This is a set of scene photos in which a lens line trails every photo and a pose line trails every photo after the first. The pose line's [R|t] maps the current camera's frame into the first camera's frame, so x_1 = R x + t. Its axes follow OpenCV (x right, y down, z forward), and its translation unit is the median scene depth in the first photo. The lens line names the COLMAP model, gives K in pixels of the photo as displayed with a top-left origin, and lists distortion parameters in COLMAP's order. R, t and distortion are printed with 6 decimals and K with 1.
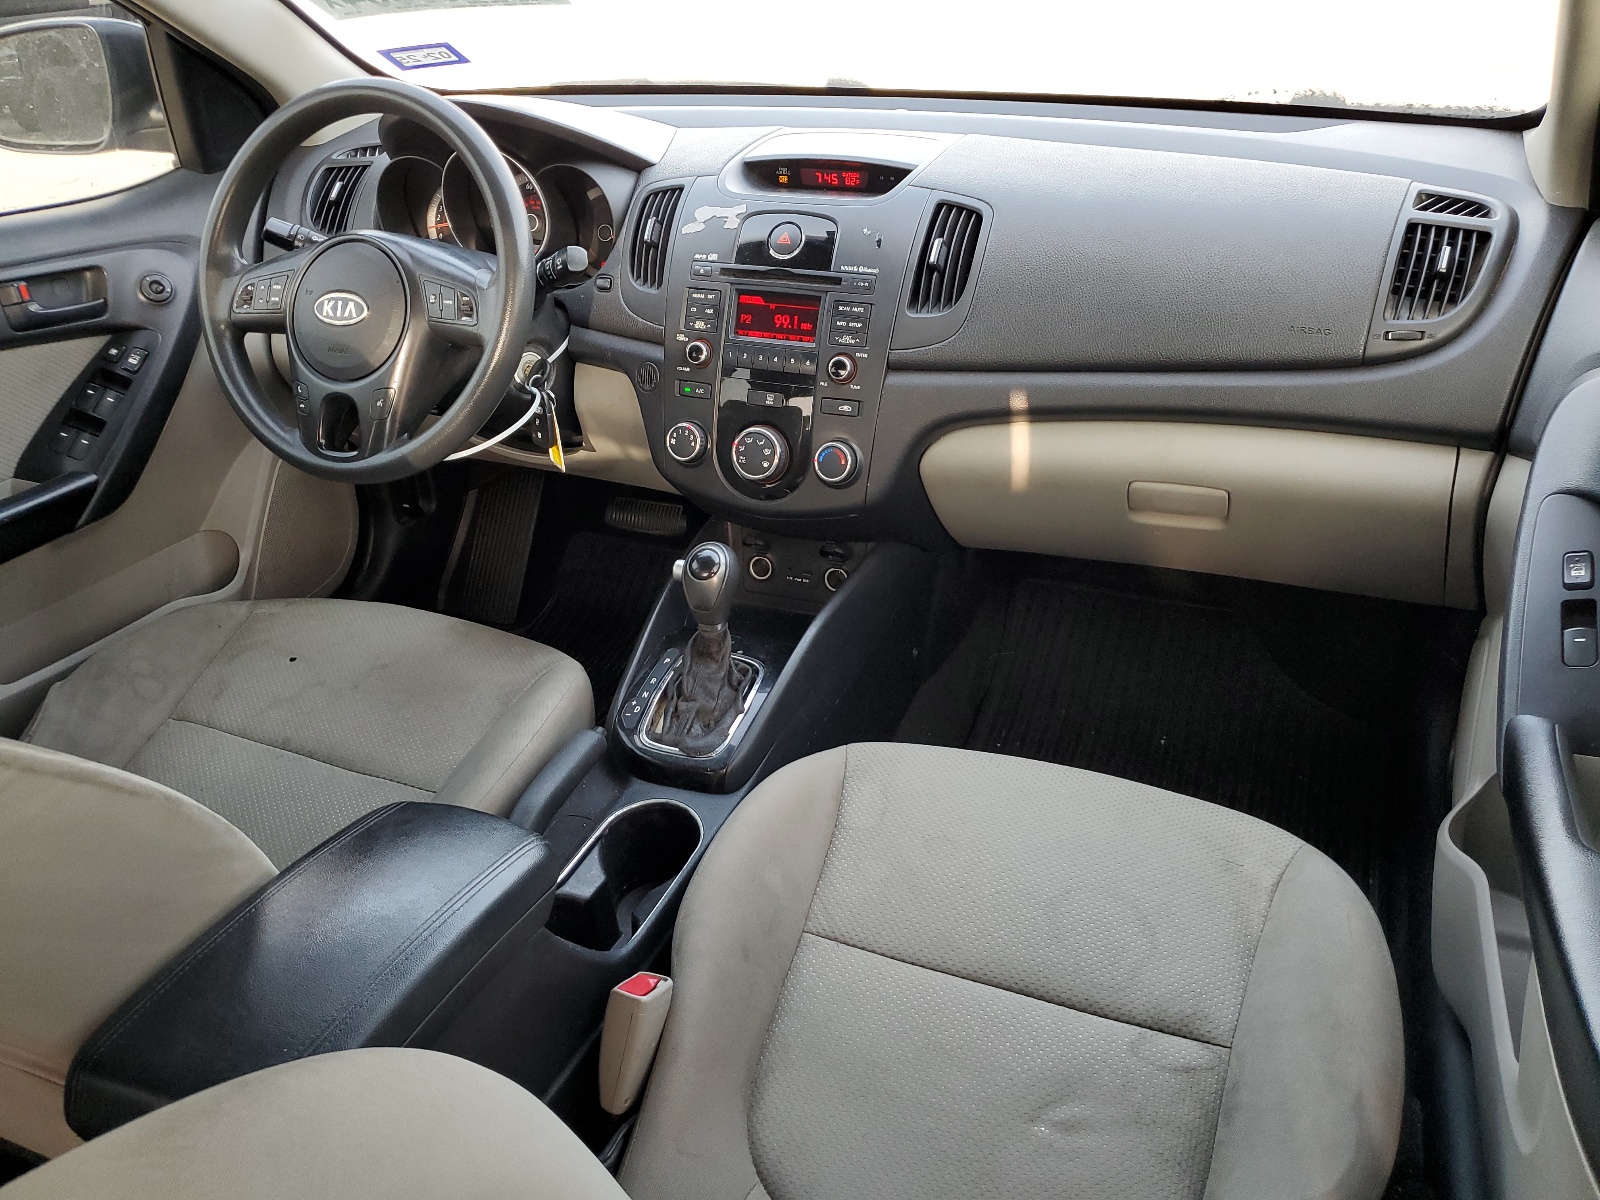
lens RADIAL K [[1231.5, 0, 798.5], [0, 1231.5, 656.3], [0, 0, 1]] dist [-0.002170, -0.001963]
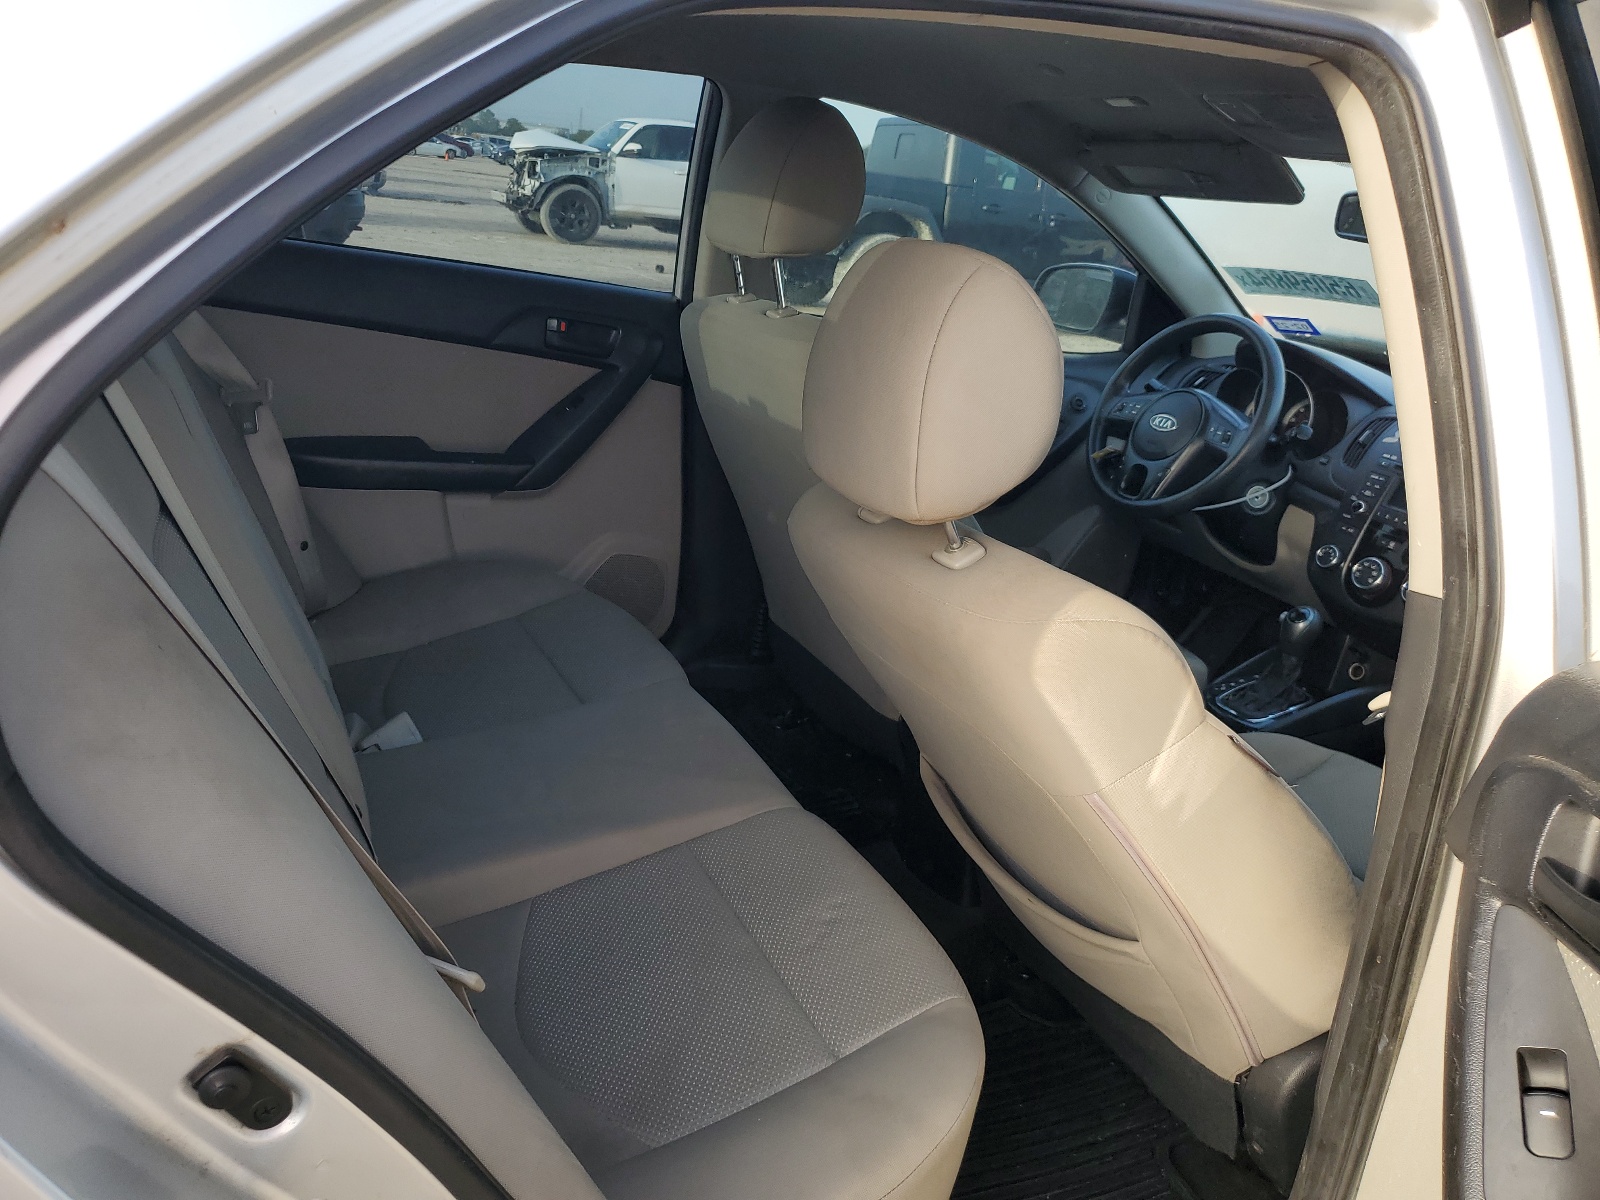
lens RADIAL K [[1220.4, 0, 800.0], [0, 1220.4, 600.0], [0, 0, 1]] dist [0.083999, 0.000199]
pose [[0.737518, 0.331397, -0.588425, 0.375243], [-0.468329, 0.878742, -0.092091, 0.351933], [0.486555, 0.343495, 0.803291, -0.620430]]
